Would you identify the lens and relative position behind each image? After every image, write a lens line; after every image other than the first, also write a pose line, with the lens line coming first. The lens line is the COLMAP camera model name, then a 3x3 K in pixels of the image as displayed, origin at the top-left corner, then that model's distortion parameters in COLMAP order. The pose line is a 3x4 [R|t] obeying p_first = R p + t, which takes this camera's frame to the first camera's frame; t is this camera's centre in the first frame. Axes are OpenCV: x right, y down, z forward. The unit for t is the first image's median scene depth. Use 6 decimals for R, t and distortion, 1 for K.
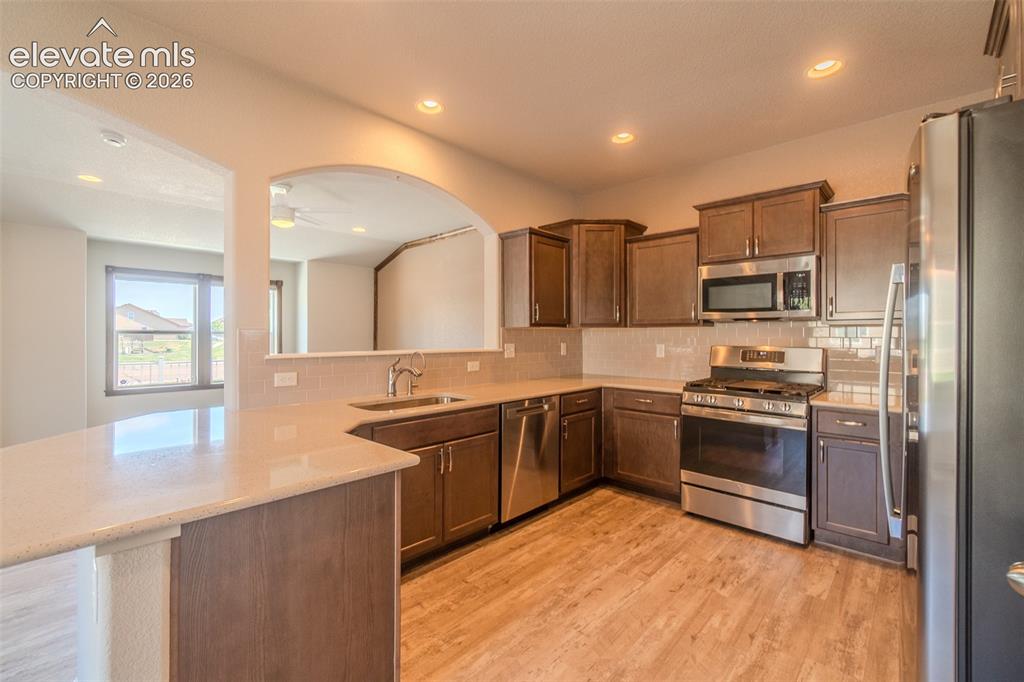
lens RADIAL K [[436.4, 0, 505.7], [0, 436.4, 337.7], [0, 0, 1]] dist [-0.001620, 0.000373]
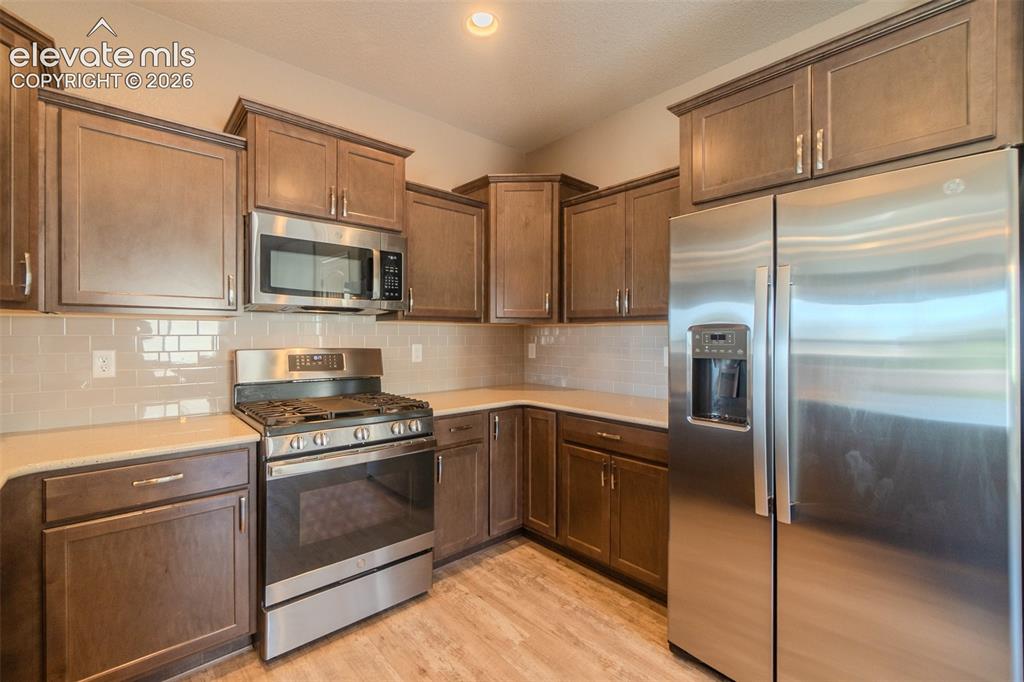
lens RADIAL K [[442.8, 0, 507.1], [0, 442.8, 332.6], [0, 0, 1]] dist [0.000665, 0.000255]
pose [[0.086977, -0.006291, 0.996190, -0.122676], [-0.002615, 0.999975, 0.006544, -0.011754], [-0.996207, -0.003175, 0.086959, 0.754846]]
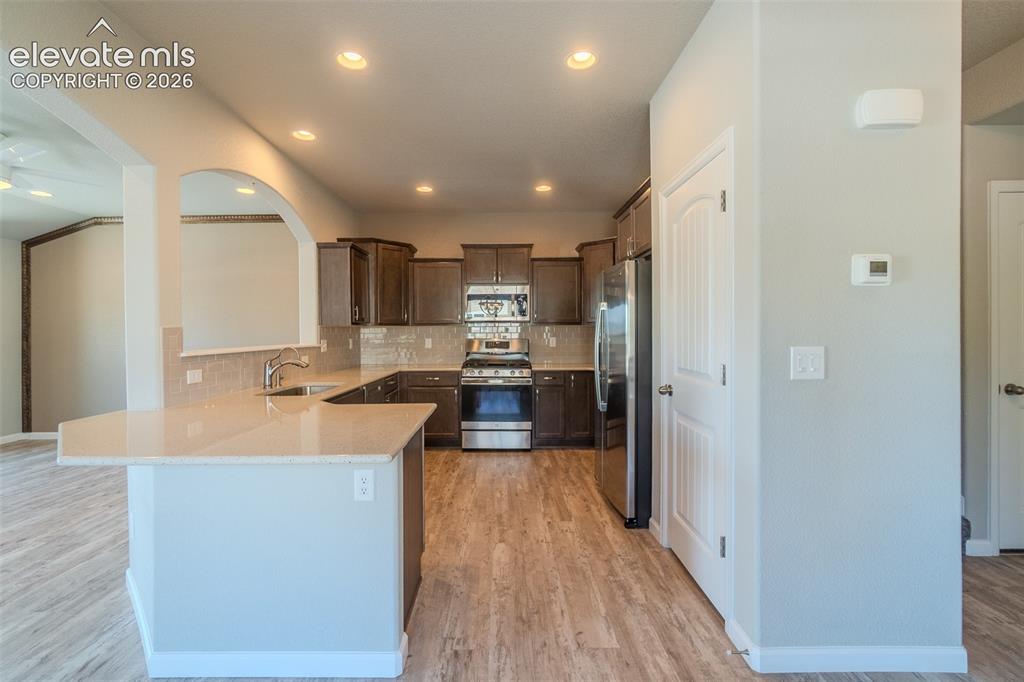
lens RADIAL K [[436.4, 0, 505.7], [0, 436.4, 337.7], [0, 0, 1]] dist [-0.001620, 0.000373]
pose [[0.721339, -0.014649, 0.692428, -0.589725], [0.009724, 0.999892, 0.011024, 0.000601], [-0.692514, -0.001219, 0.721403, -0.205181]]
